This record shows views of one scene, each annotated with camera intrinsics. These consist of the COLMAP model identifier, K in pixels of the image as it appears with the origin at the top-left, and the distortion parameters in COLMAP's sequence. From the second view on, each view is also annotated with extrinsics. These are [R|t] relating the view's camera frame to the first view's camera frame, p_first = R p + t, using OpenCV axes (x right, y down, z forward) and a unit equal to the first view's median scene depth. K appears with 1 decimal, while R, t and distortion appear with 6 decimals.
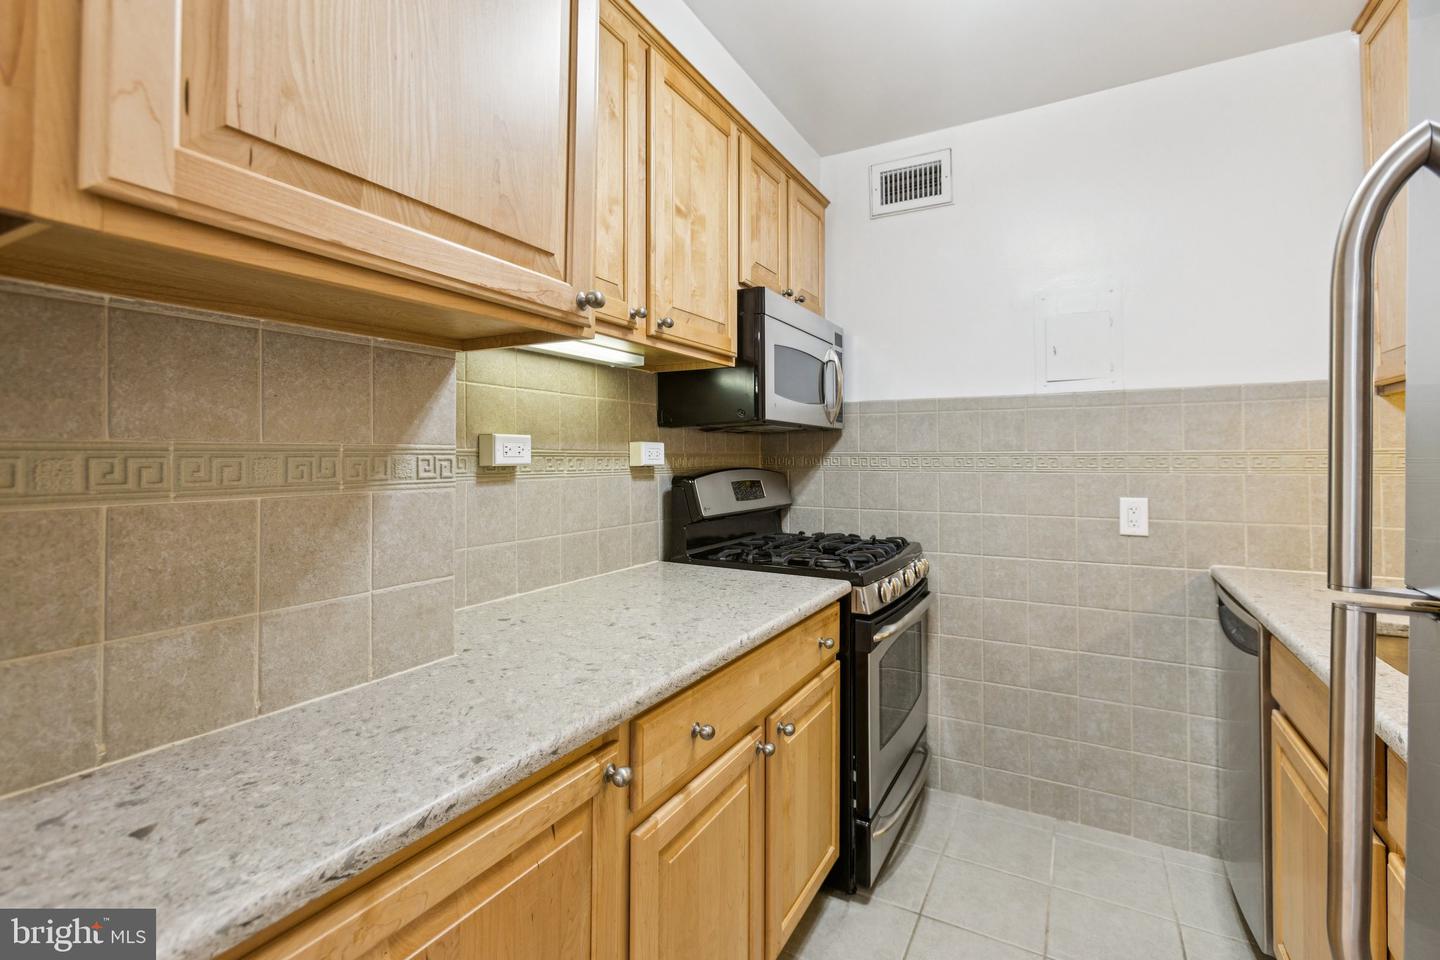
lens RADIAL K [[699.8, 0, 671.1], [0, 699.8, 447.6], [0, 0, 1]] dist [-0.014362, 0.009390]
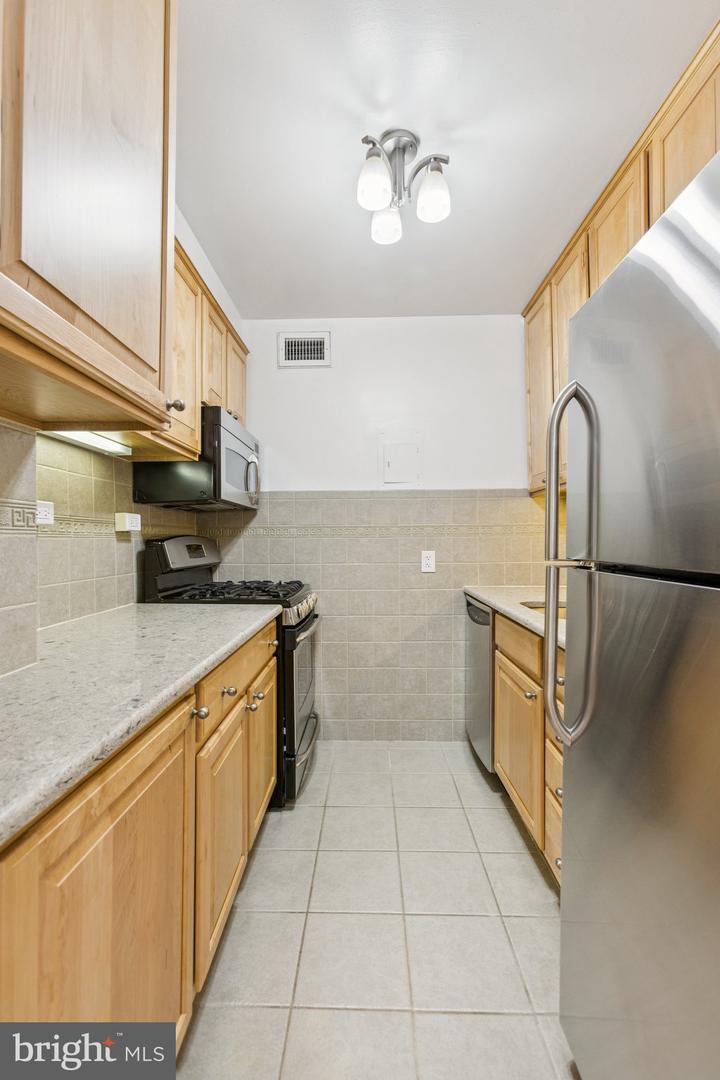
lens RADIAL K [[524.8, 0, 357.7], [0, 524.8, 538.2], [0, 0, 1]] dist [-0.014362, 0.009390]
pose [[0.874680, -0.000214, 0.484701, -0.155370], [-0.005782, 0.999924, 0.010875, 0.029975], [-0.484666, -0.012315, 0.874612, -0.088205]]
